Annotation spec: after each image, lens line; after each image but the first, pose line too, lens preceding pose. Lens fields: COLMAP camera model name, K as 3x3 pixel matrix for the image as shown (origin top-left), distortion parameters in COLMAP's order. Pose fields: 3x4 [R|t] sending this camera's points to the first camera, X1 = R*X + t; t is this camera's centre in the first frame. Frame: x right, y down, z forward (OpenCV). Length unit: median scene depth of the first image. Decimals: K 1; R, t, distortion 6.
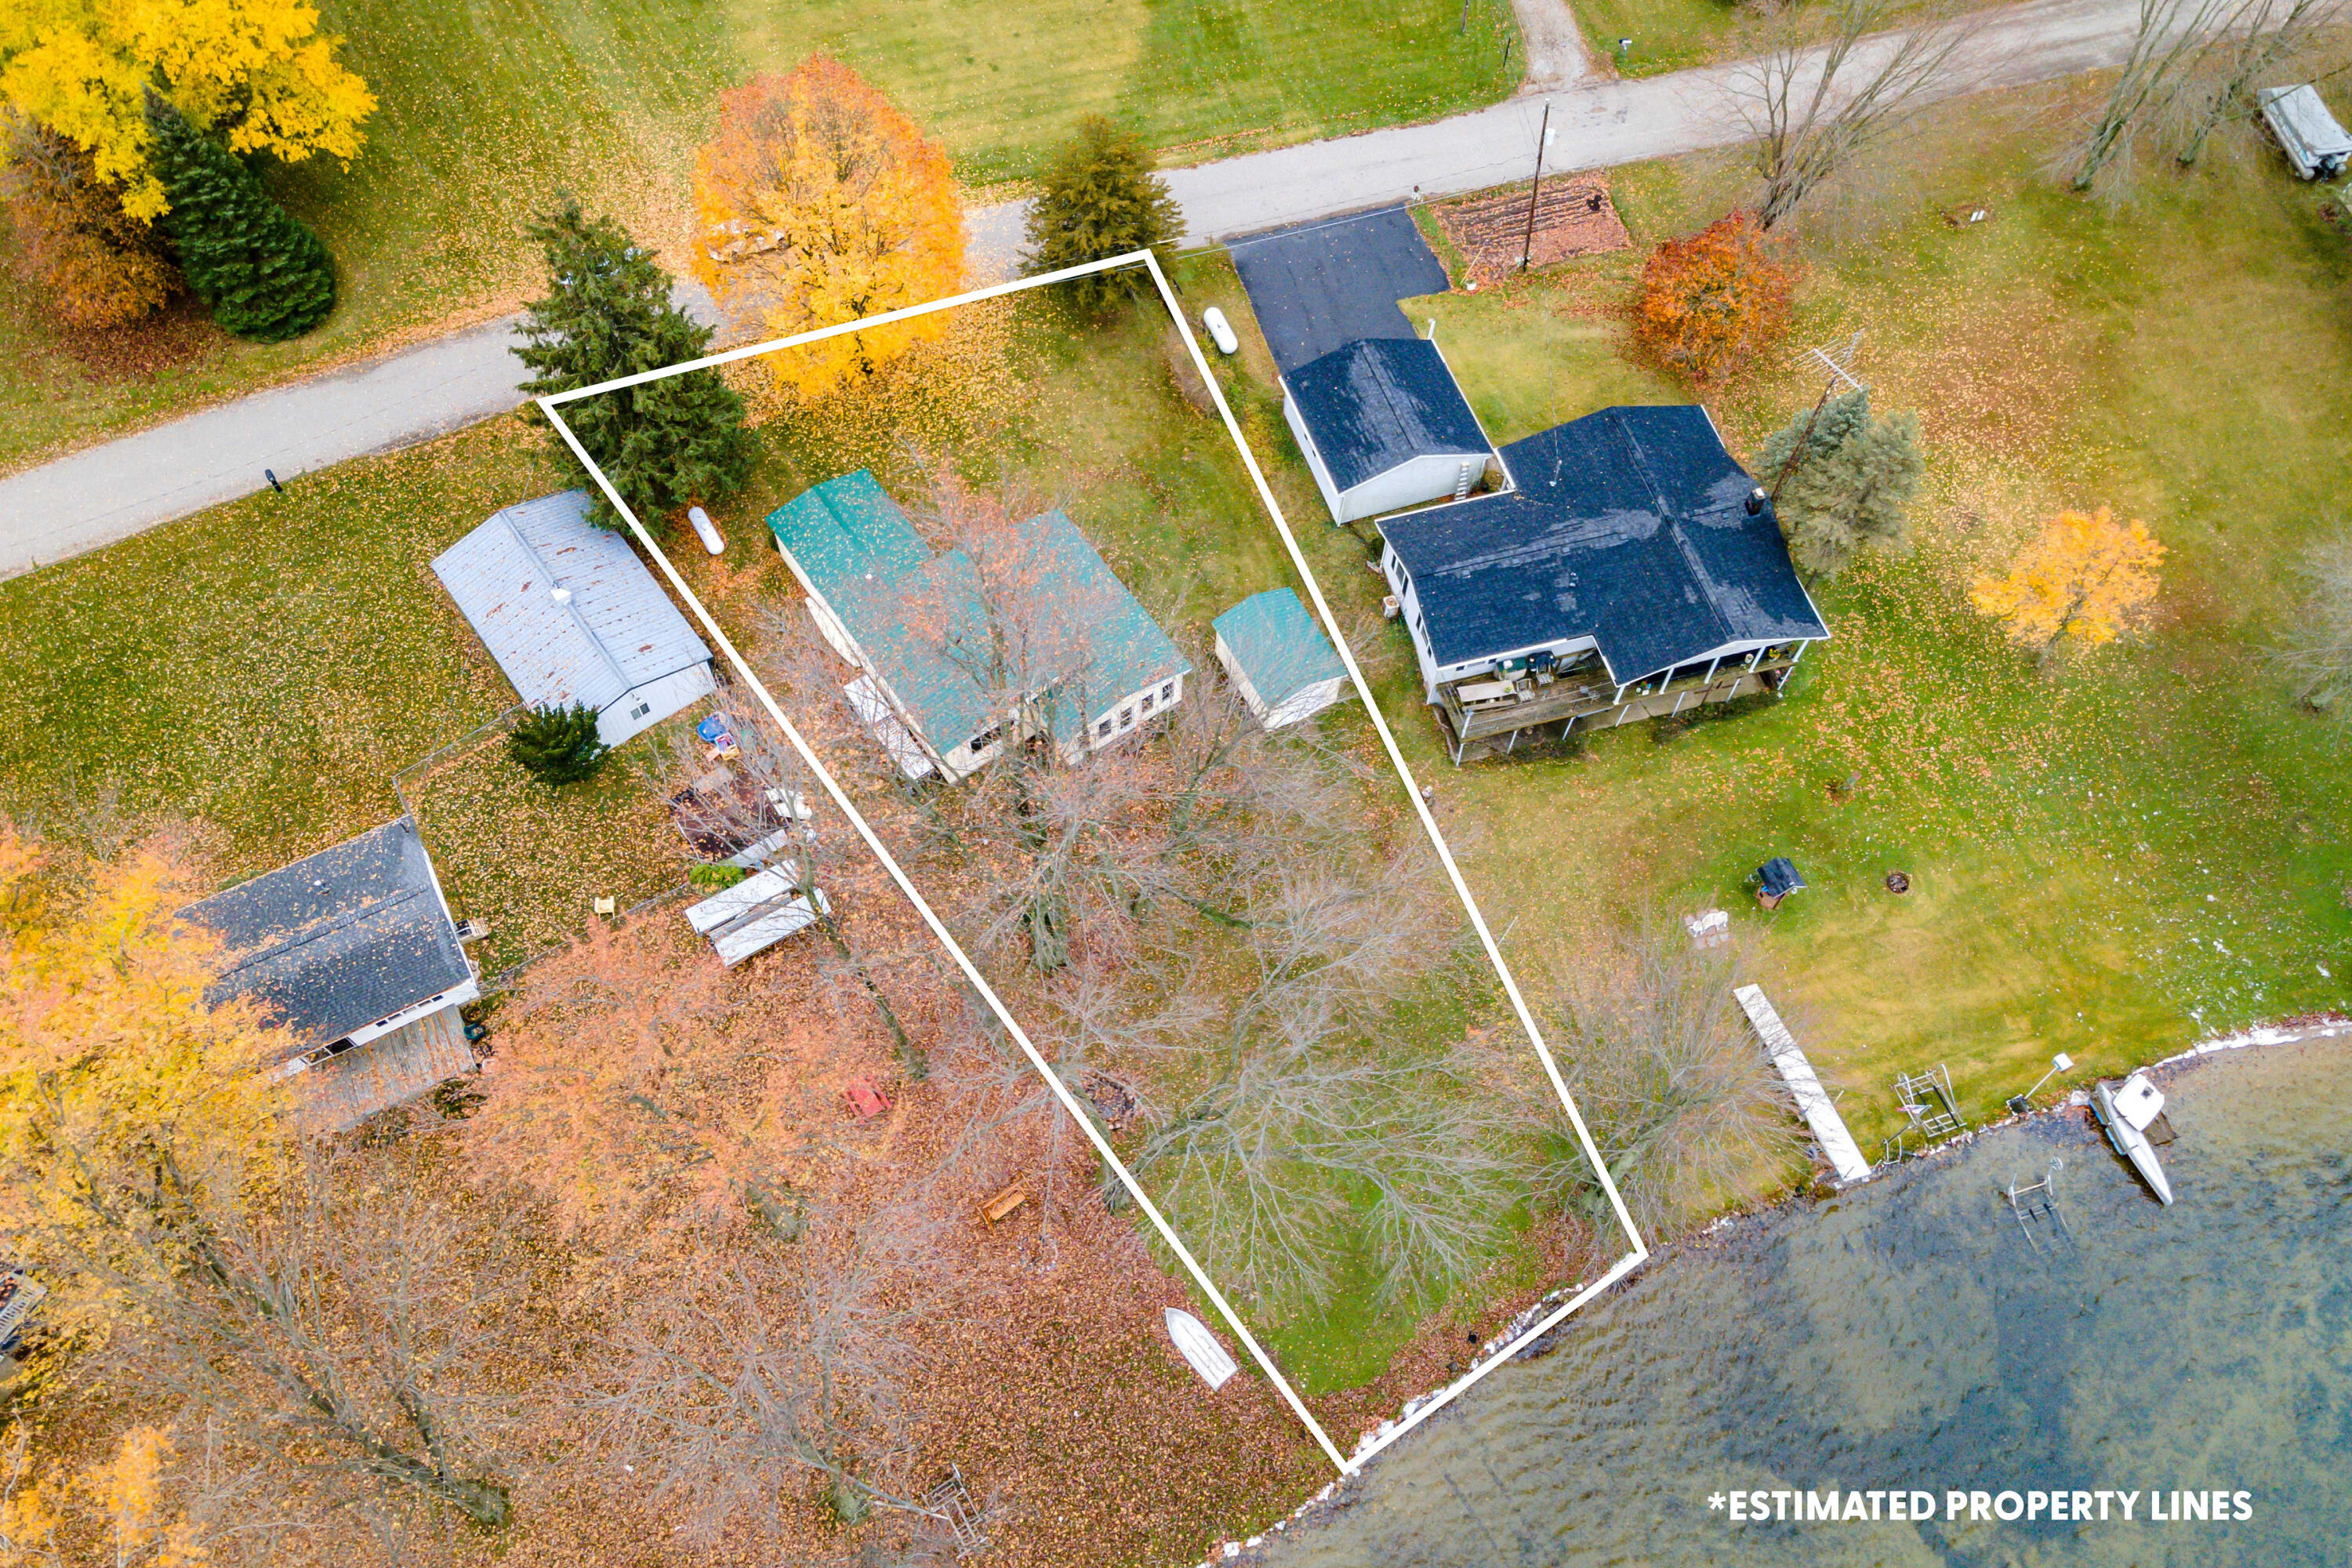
lens RADIAL K [[1695.3, 0, 1167.6], [0, 1695.3, 776.2], [0, 0, 1]] dist [0.010318, 0.048306]
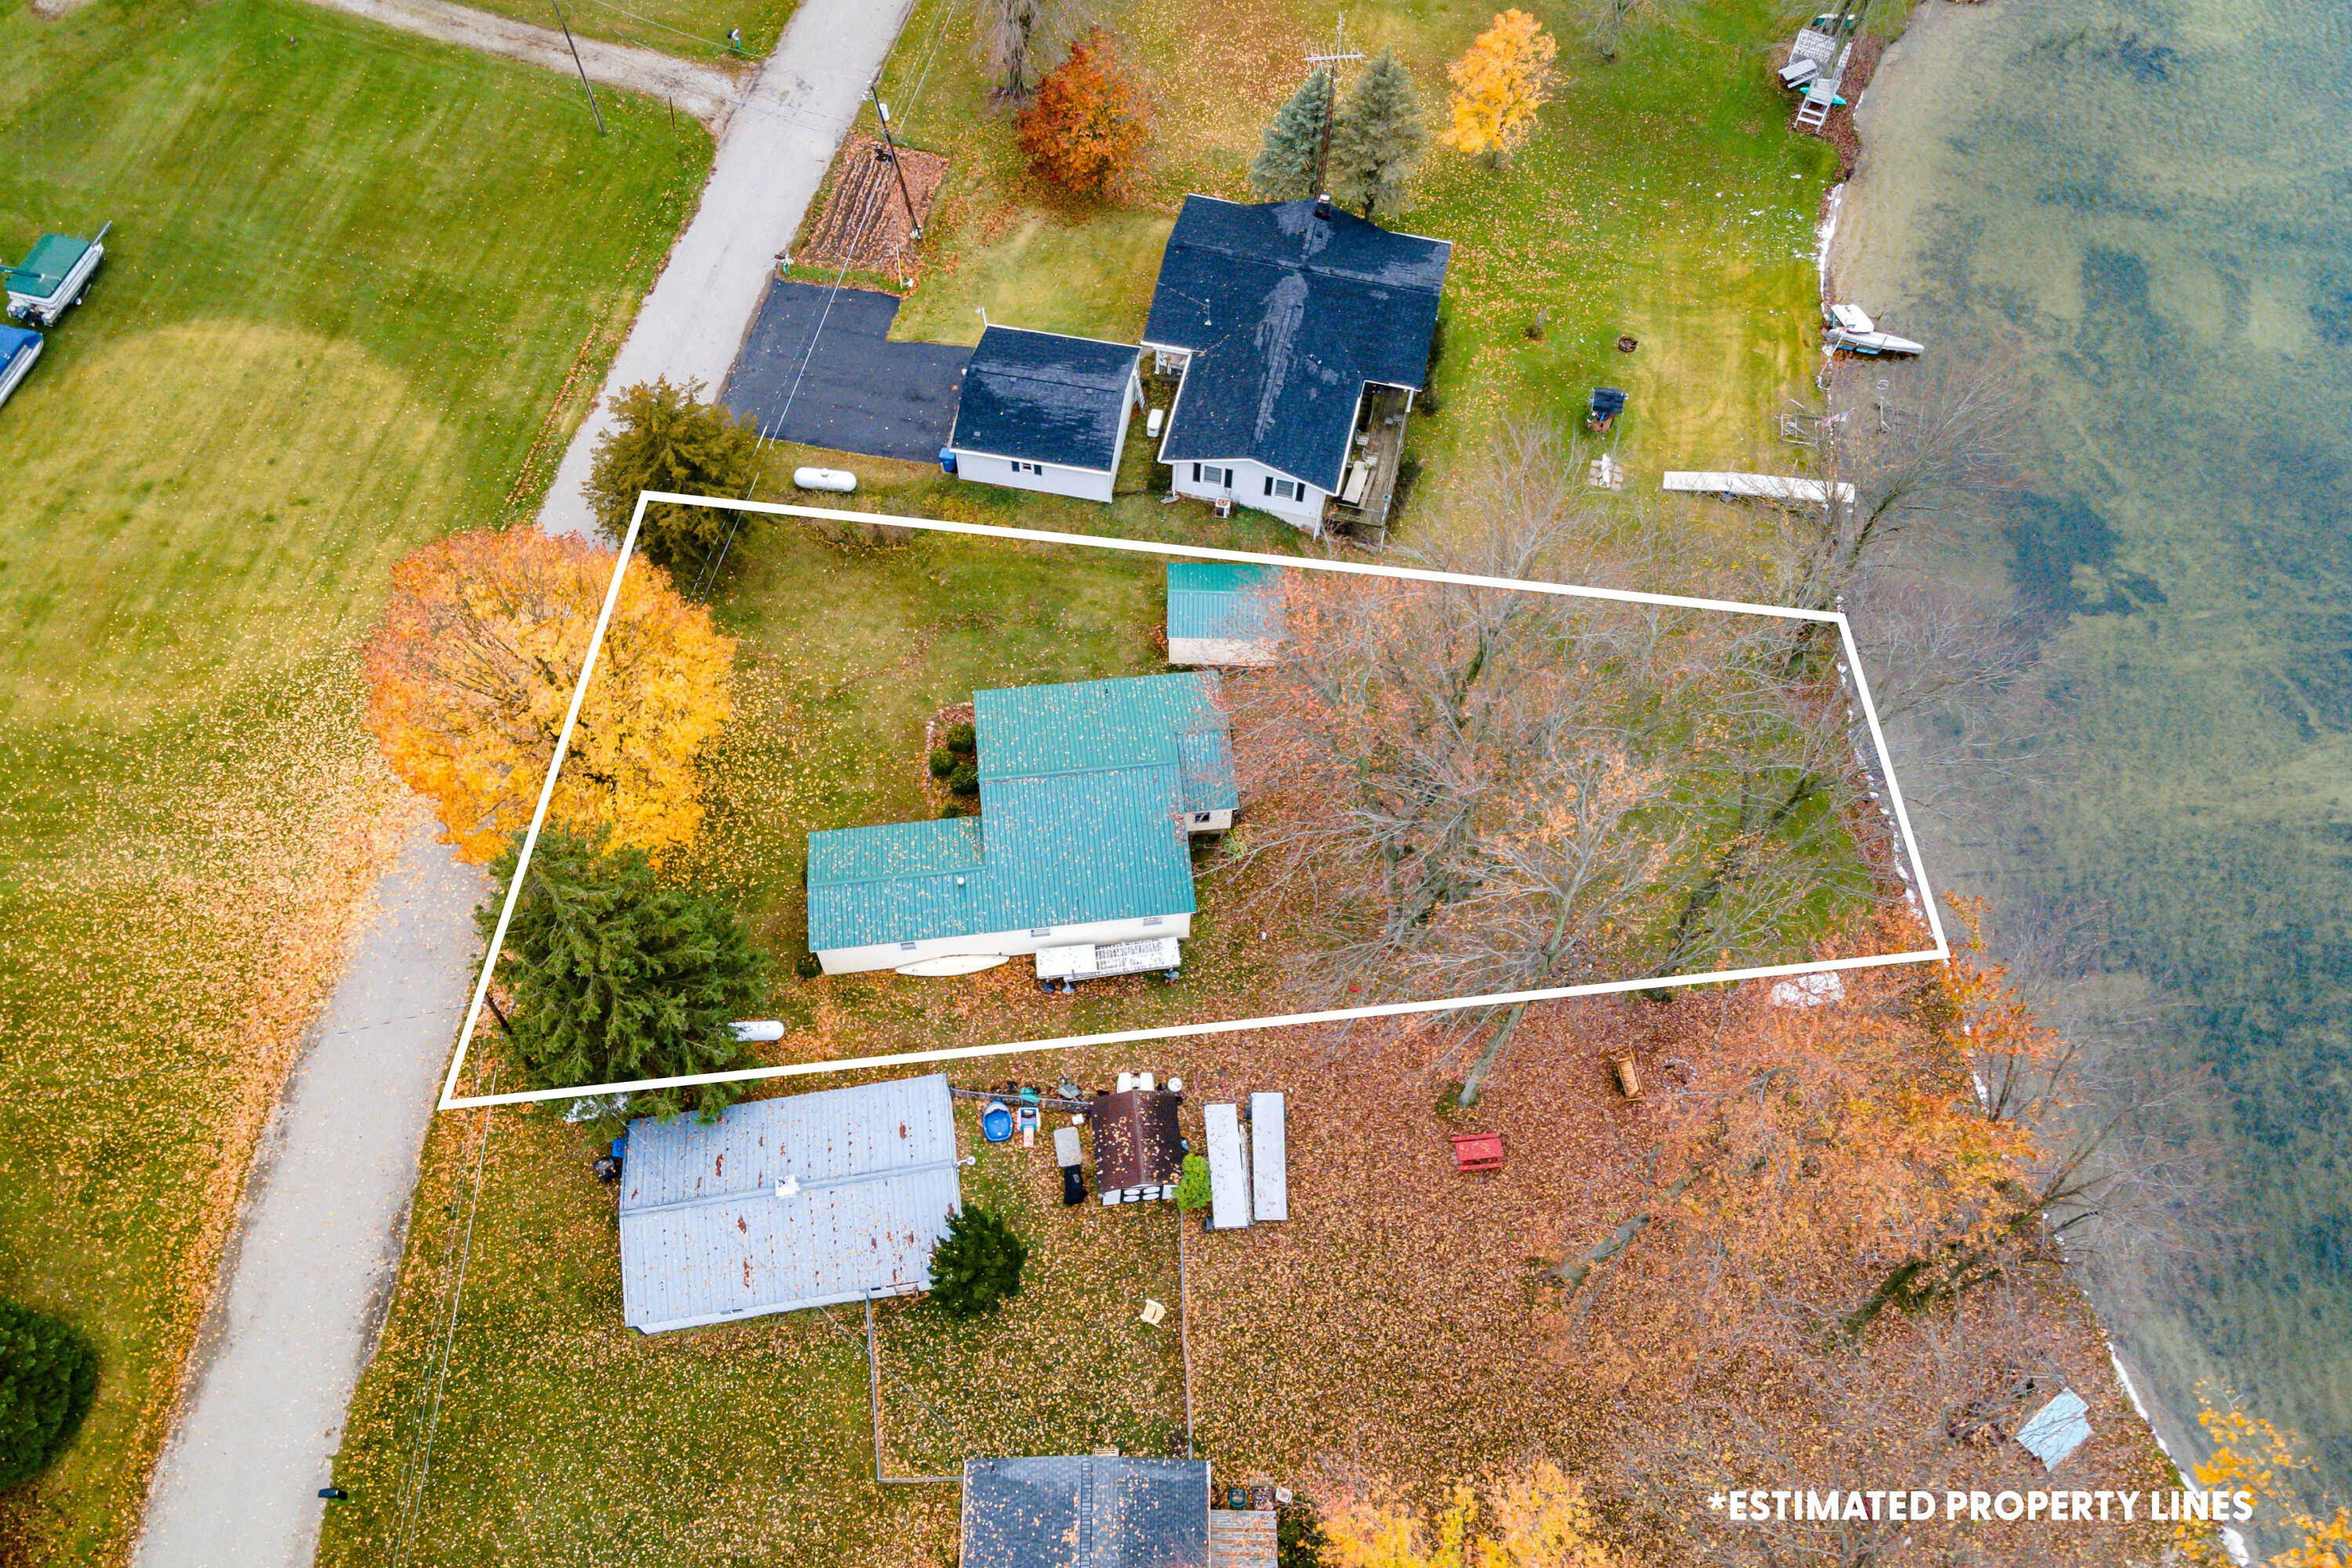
lens RADIAL K [[1702.0, 0, 1177.2], [0, 1702.0, 771.9], [0, 0, 1]] dist [0.003970, 0.068935]
pose [[0.476398, -0.768858, 0.426501, -0.454057], [0.758200, 0.604856, 0.243479, -0.280493], [-0.445172, 0.207380, 0.871100, 0.149656]]
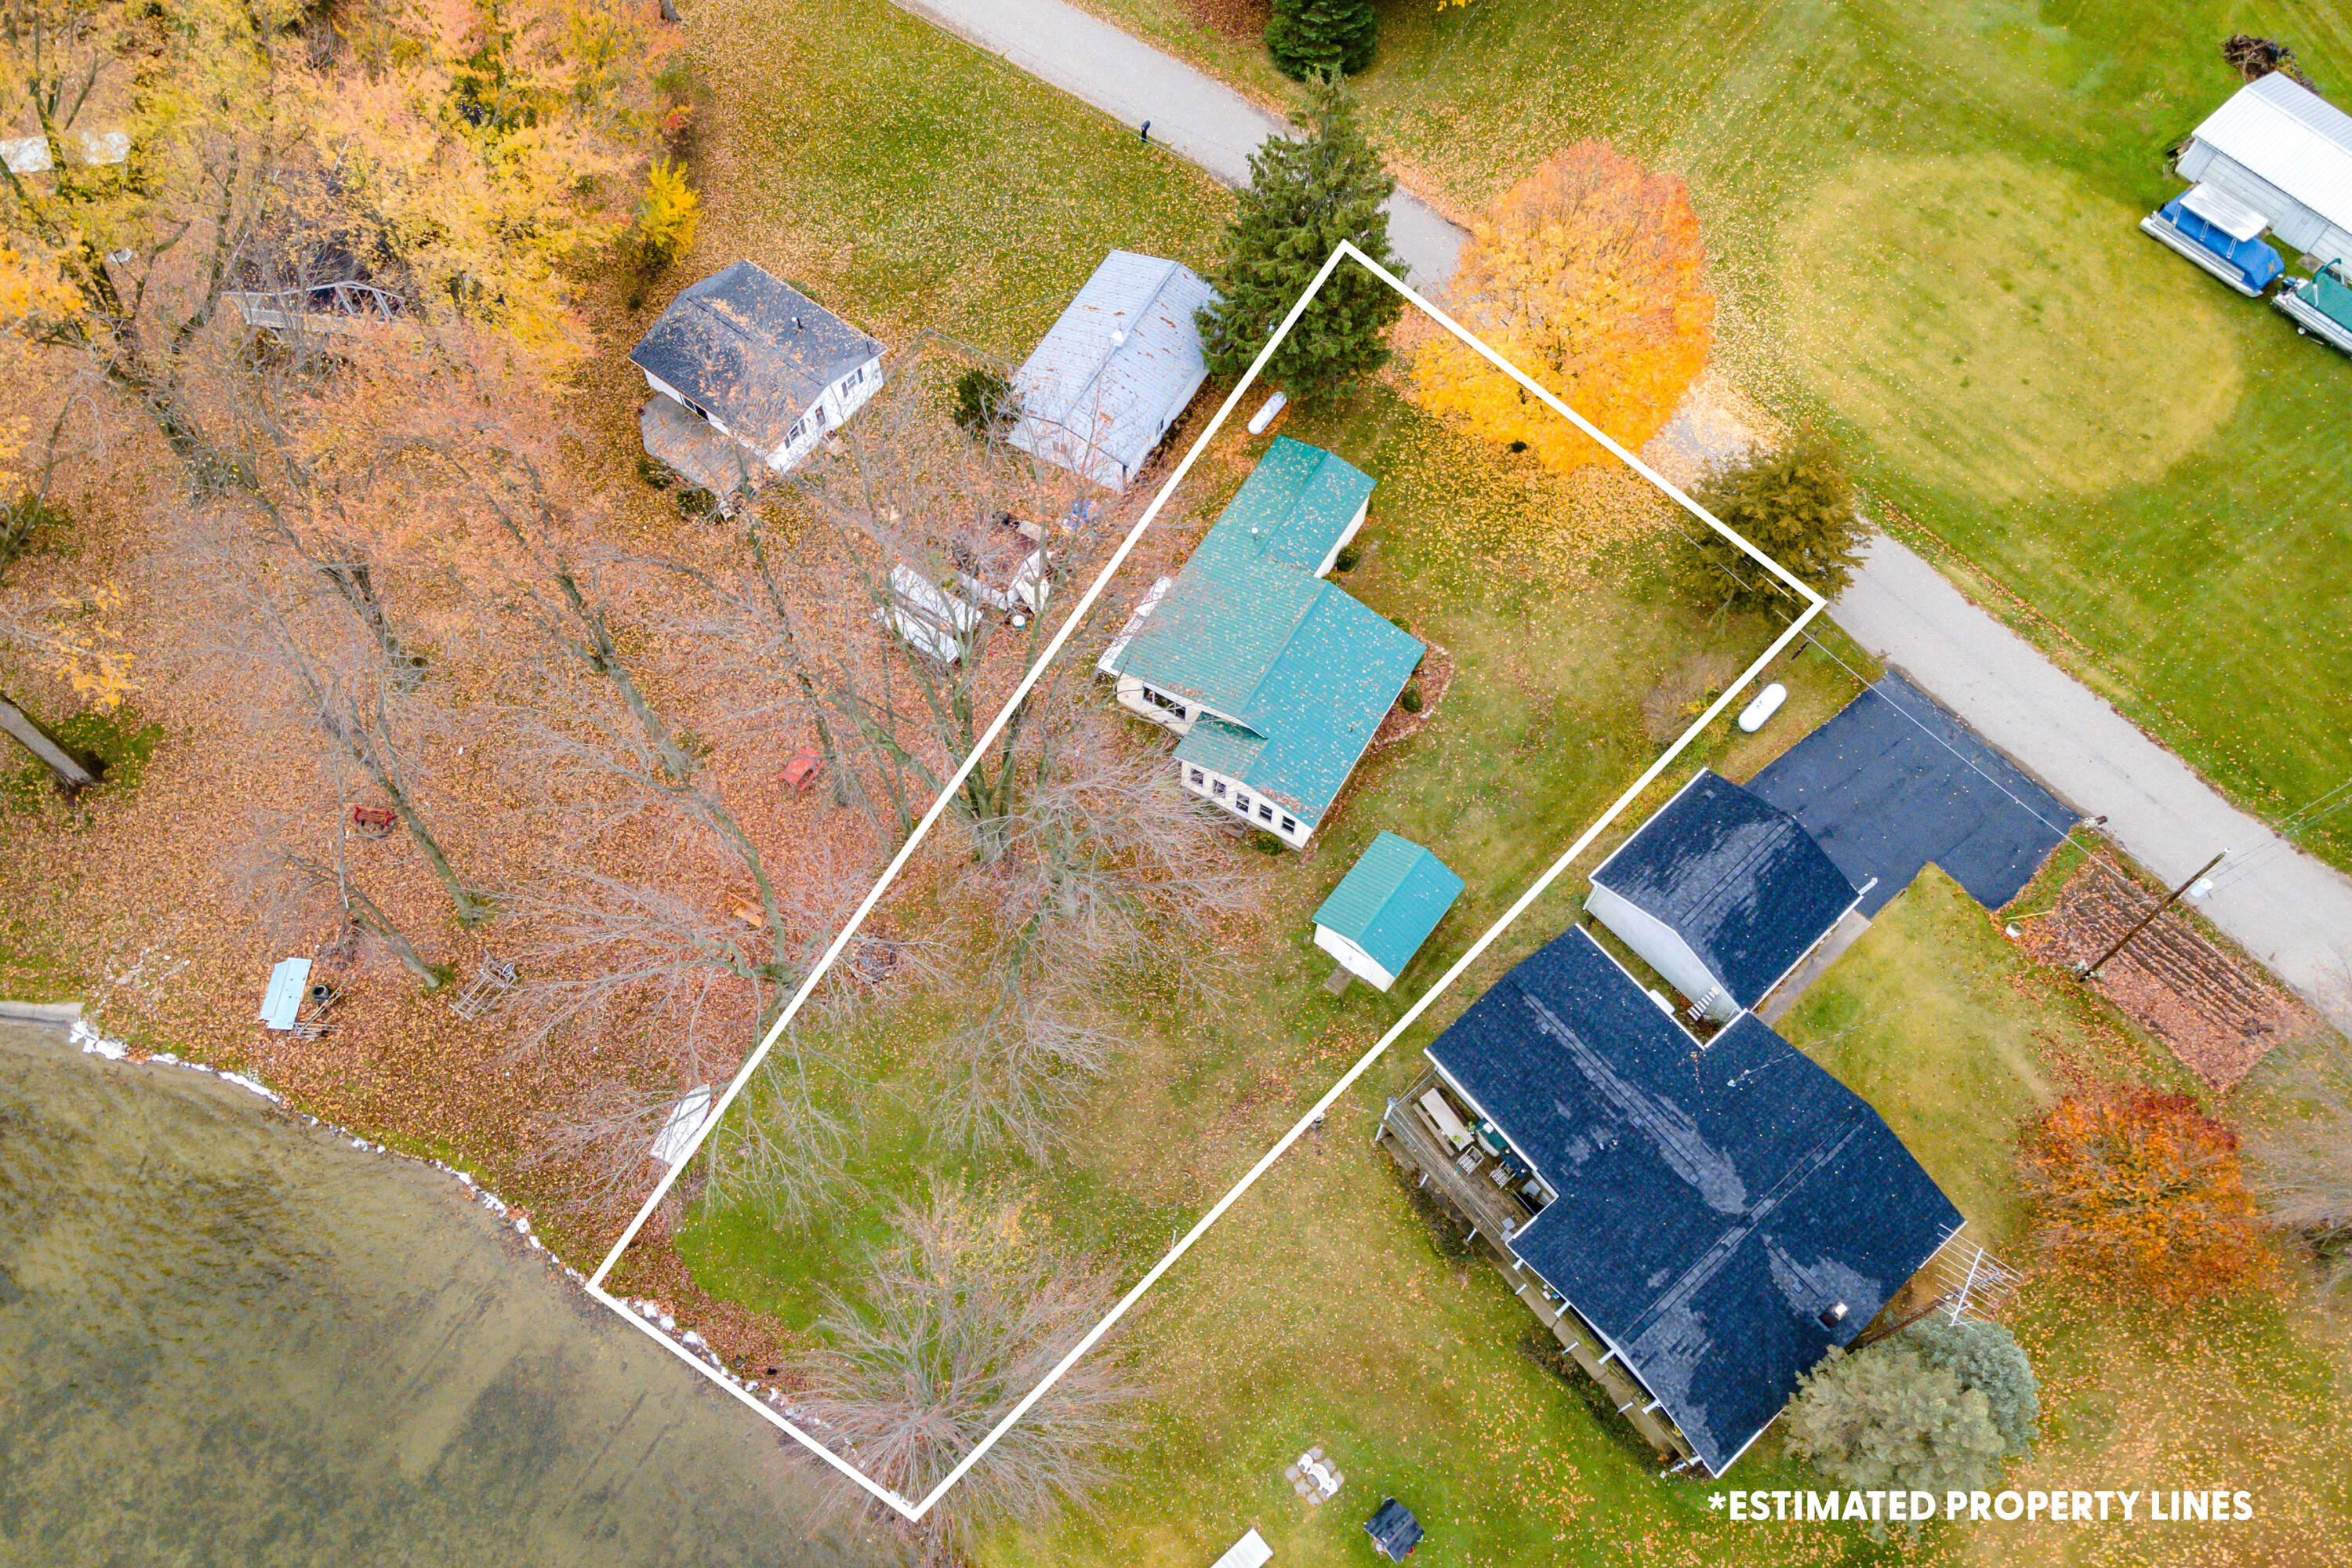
lens RADIAL K [[1723.7, 0, 1170.2], [0, 1723.7, 747.9], [0, 0, 1]] dist [0.000059, 0.069414]
pose [[0.407336, 0.788518, -0.460778, 0.380623], [-0.800727, 0.550992, 0.235040, -0.245427], [0.439219, 0.273217, 0.855827, 0.120053]]
